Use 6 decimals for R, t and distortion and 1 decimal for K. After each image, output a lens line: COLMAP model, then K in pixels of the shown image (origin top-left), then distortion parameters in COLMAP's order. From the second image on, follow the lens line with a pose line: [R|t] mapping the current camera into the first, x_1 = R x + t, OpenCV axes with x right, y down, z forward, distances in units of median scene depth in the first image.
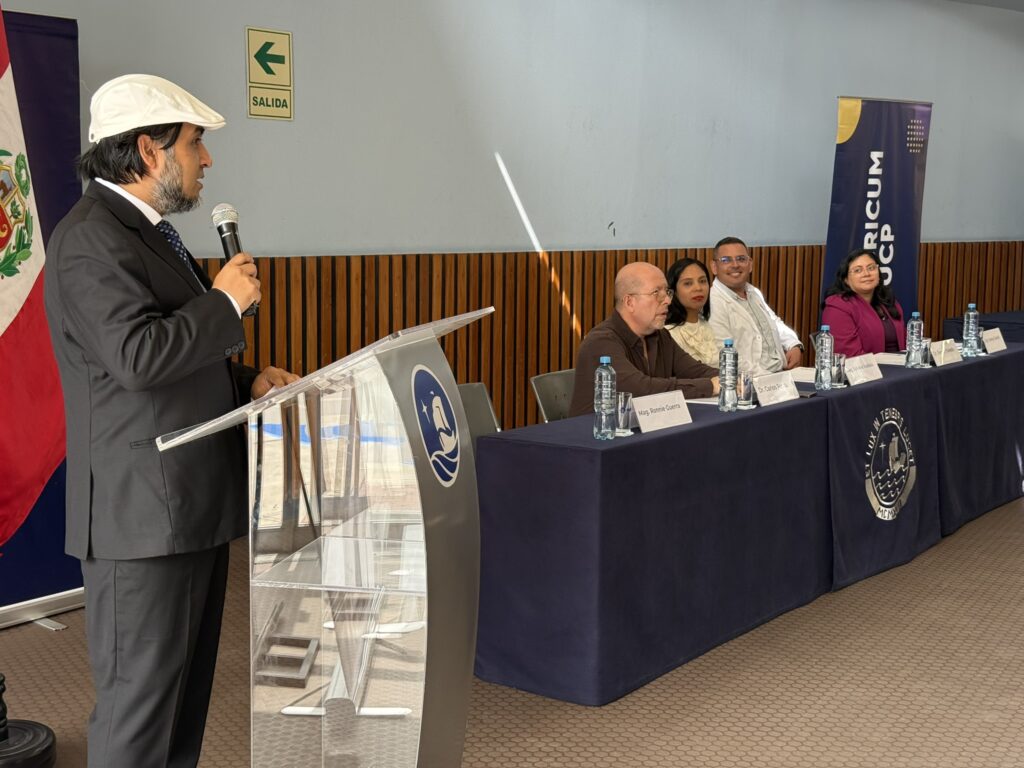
lens RADIAL K [[1428.6, 0, 505.8], [0, 1428.6, 369.5], [0, 0, 1]] dist [0.101604, 0.000000]
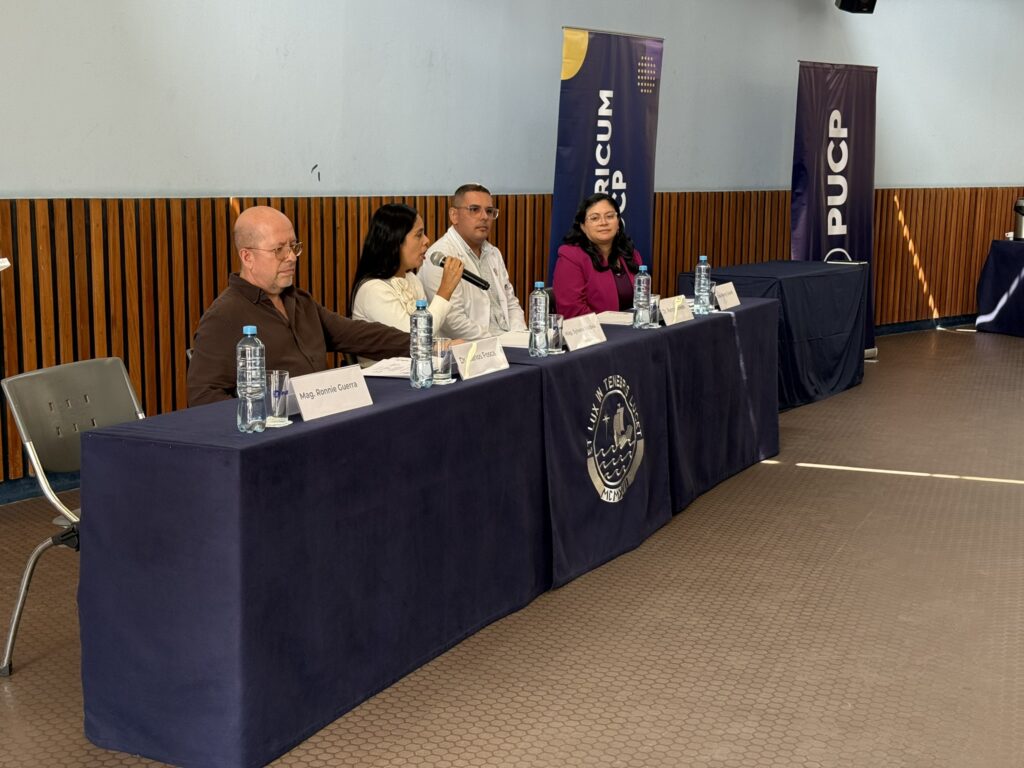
lens RADIAL K [[1428.6, 0, 514.6], [0, 1428.6, 382.8], [0, 0, 1]] dist [0.101604, 0.000000]
pose [[0.984864, -0.022232, 0.171895, 0.056076], [0.015151, 0.998986, 0.042399, -0.006650], [-0.172663, -0.039153, 0.984202, 0.149004]]
